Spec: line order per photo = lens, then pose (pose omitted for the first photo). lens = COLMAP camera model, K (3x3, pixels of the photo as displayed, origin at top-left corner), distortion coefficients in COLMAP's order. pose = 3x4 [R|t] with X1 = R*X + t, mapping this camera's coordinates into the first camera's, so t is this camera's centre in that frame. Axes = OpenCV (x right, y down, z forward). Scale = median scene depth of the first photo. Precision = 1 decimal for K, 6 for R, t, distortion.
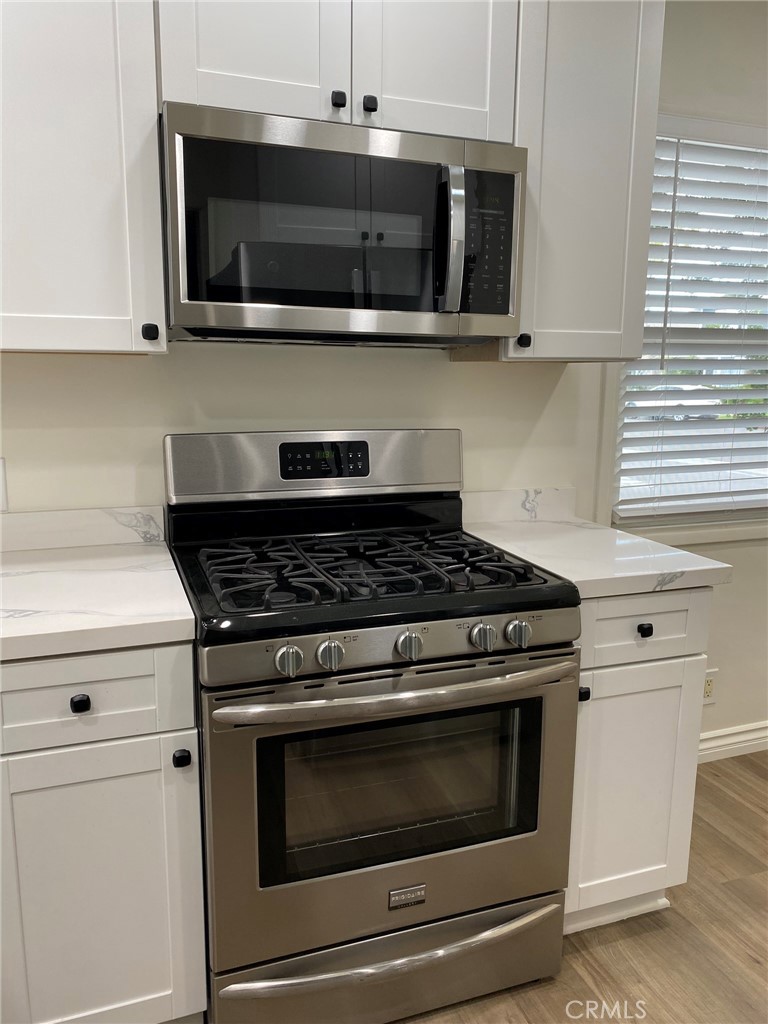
lens RADIAL K [[780.5, 0, 382.8], [0, 780.5, 506.3], [0, 0, 1]] dist [-0.006315, -0.011855]
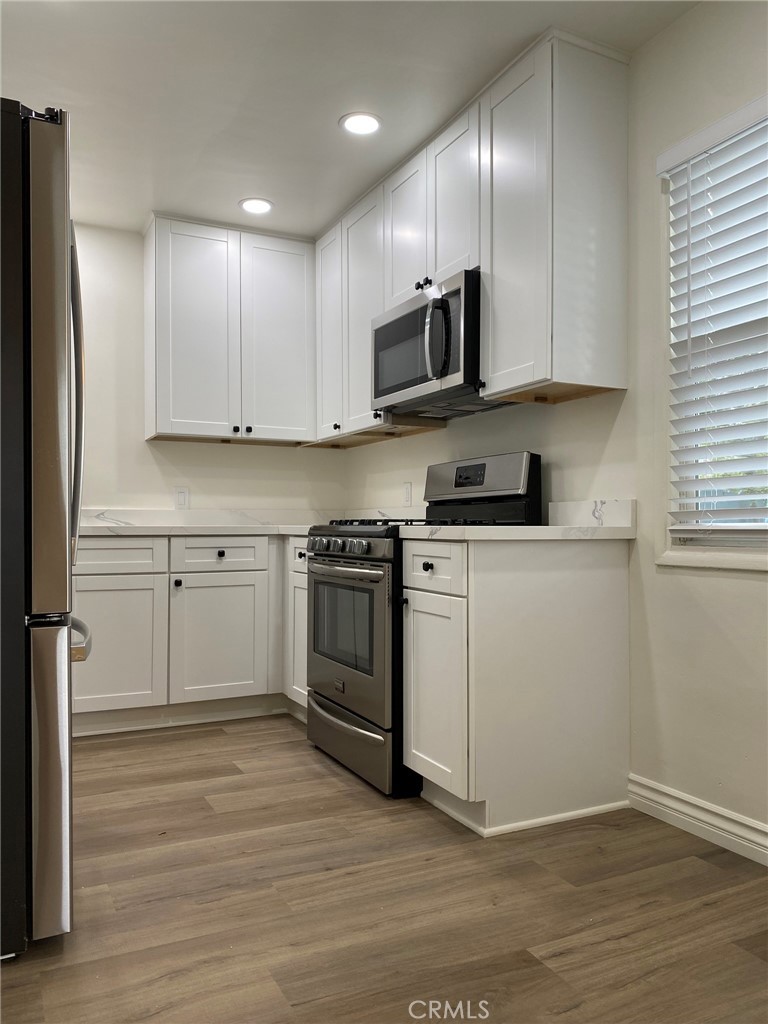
lens RADIAL K [[780.5, 0, 382.7], [0, 780.5, 519.4], [0, 0, 1]] dist [-0.006315, -0.011855]
pose [[0.119121, -0.014707, -0.992771, 1.504511], [-0.169626, 0.984889, -0.034944, 0.117217], [0.978283, 0.172562, 0.114826, 0.639496]]
